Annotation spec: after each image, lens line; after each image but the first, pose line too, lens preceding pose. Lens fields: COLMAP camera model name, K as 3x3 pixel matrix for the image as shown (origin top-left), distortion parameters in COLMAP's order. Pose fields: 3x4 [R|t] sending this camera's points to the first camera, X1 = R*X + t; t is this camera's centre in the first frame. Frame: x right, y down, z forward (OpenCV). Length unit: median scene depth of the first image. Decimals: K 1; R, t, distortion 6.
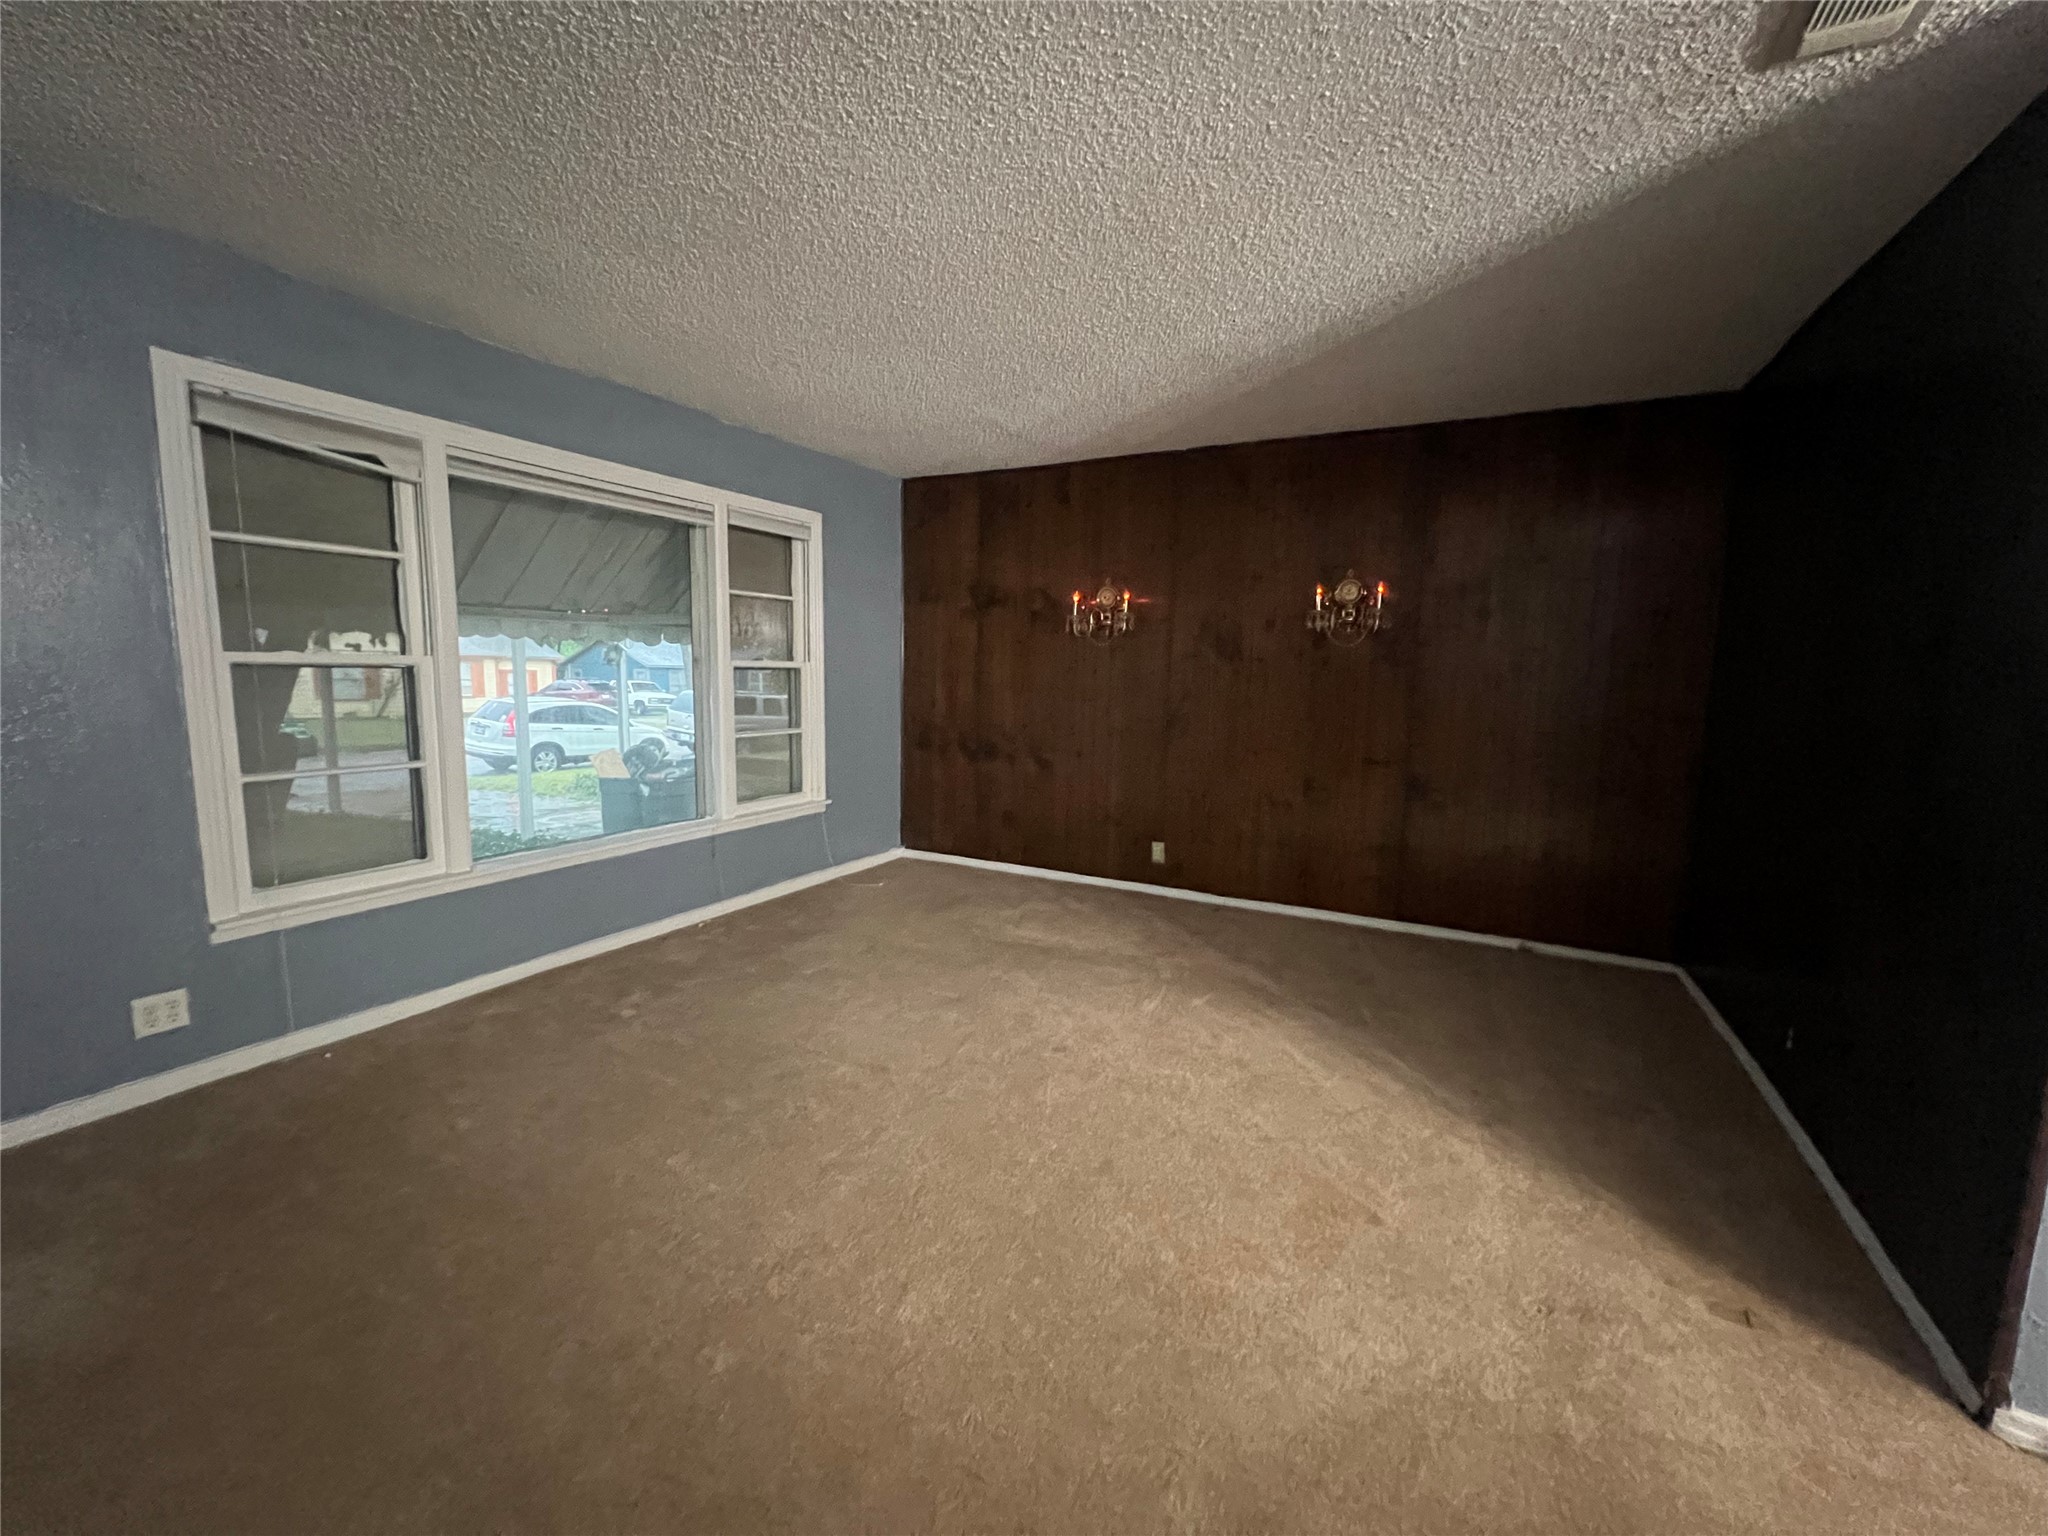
lens RADIAL K [[823.3, 0, 1025.1], [0, 823.3, 765.9], [0, 0, 1]] dist [0.000874, -0.000189]
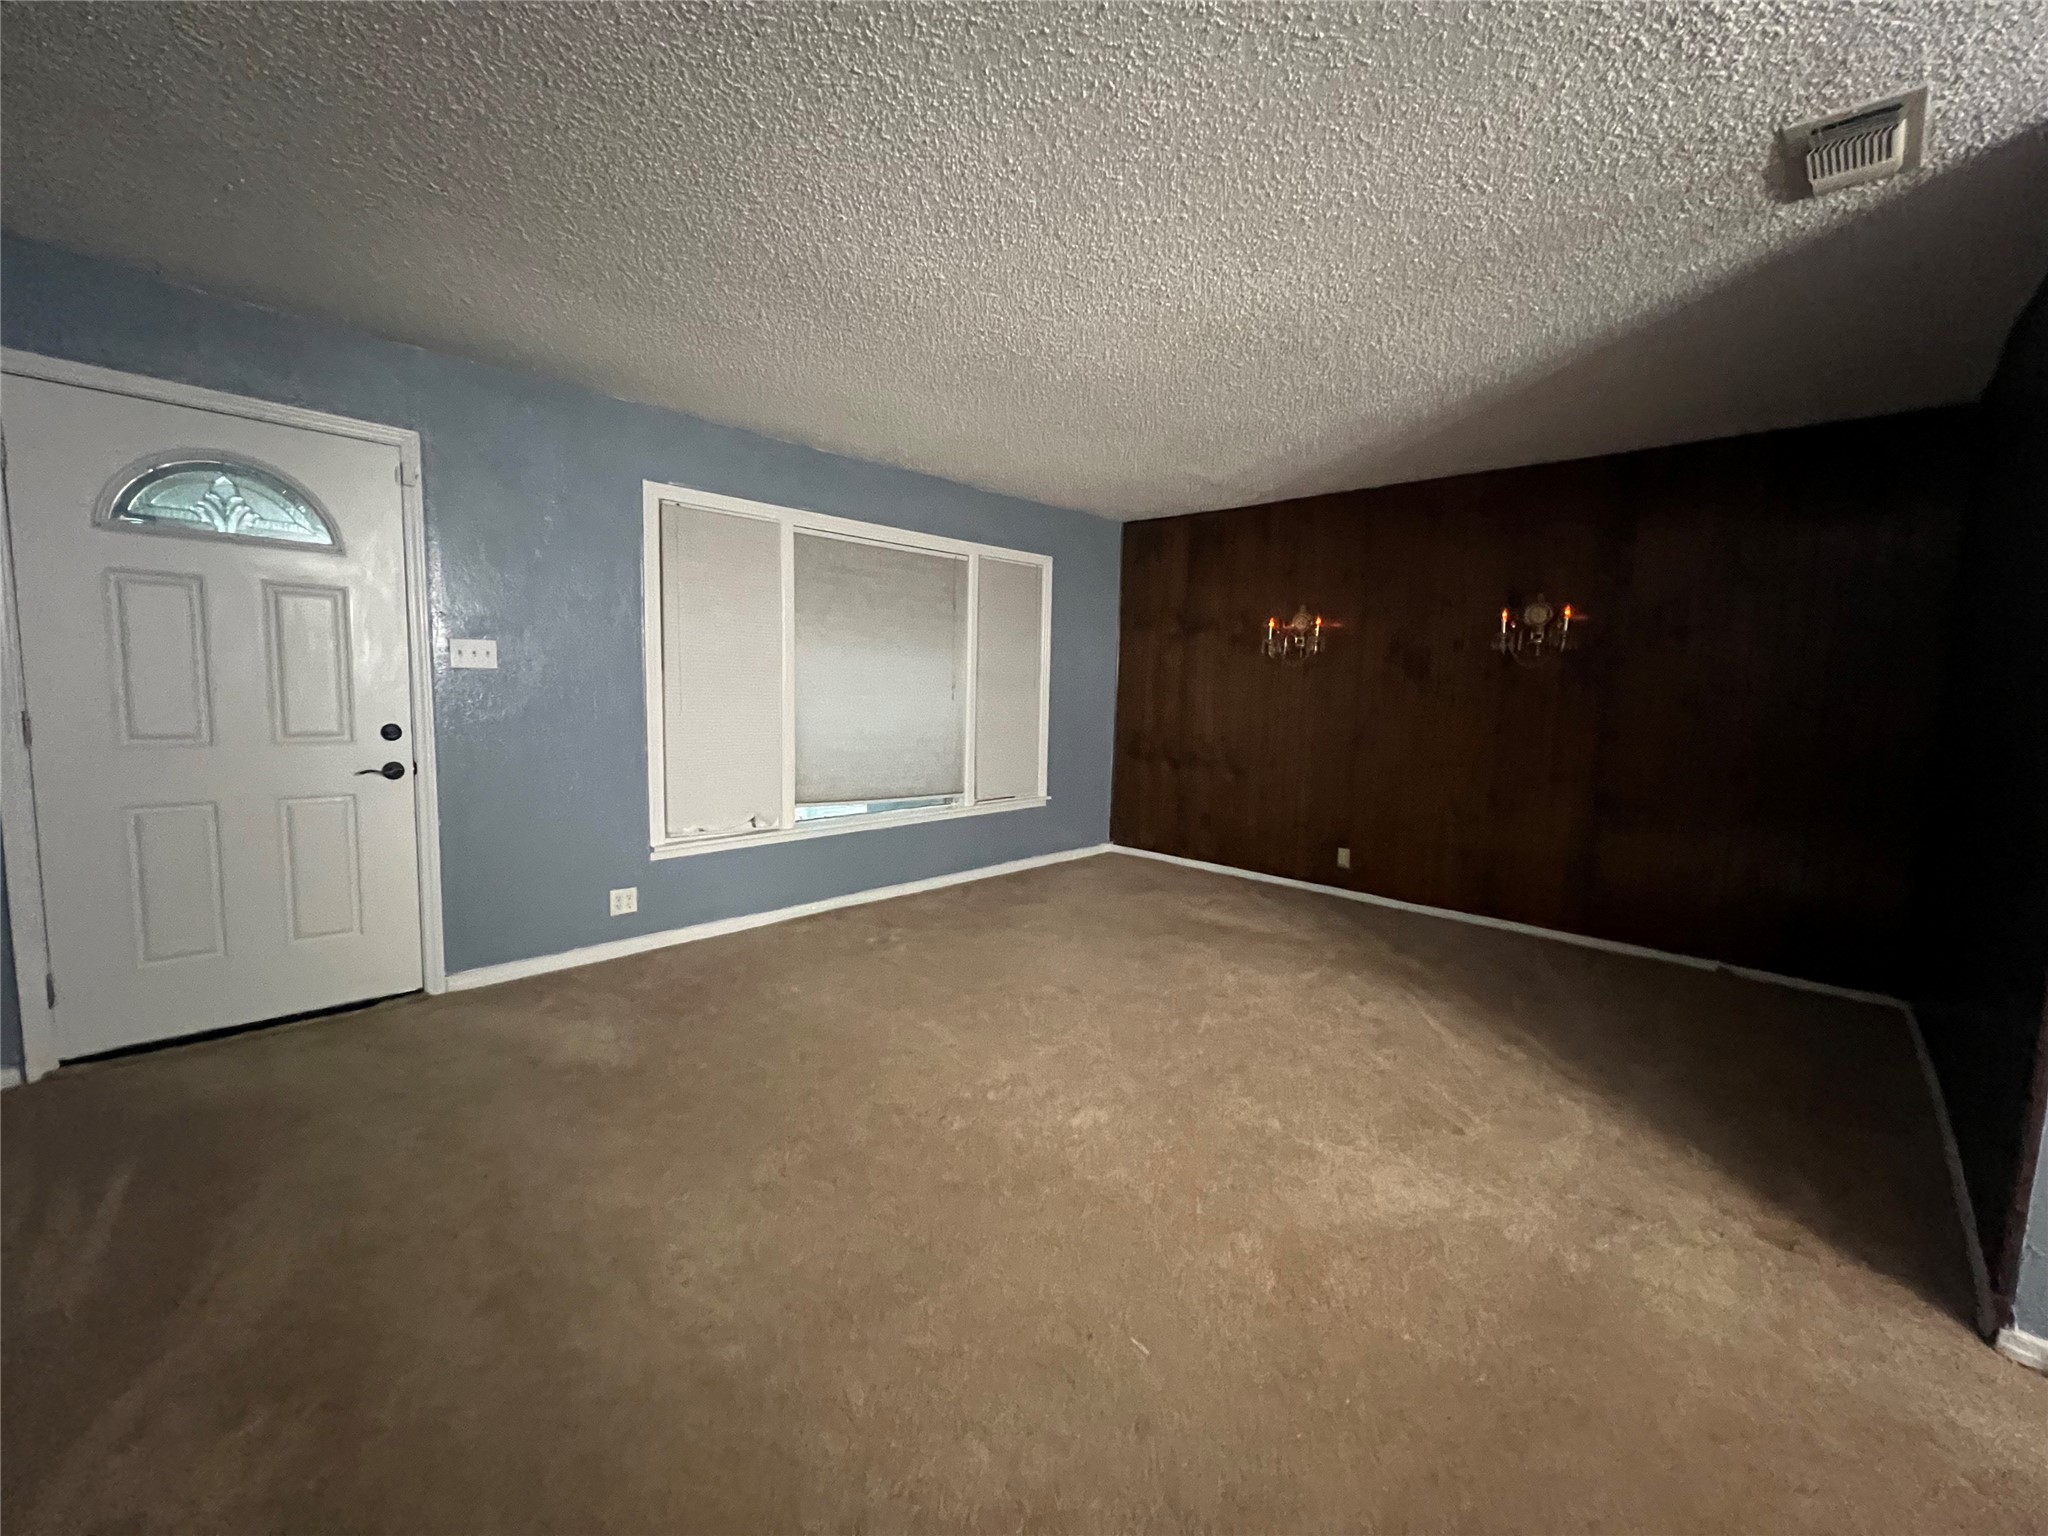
lens RADIAL K [[823.3, 0, 1025.1], [0, 823.3, 765.9], [0, 0, 1]] dist [0.000874, -0.000189]
pose [[0.961913, 0.032657, -0.271399, 0.072496], [-0.039503, 0.999023, -0.019801, 0.033896], [0.270487, 0.029768, 0.962263, -0.226913]]
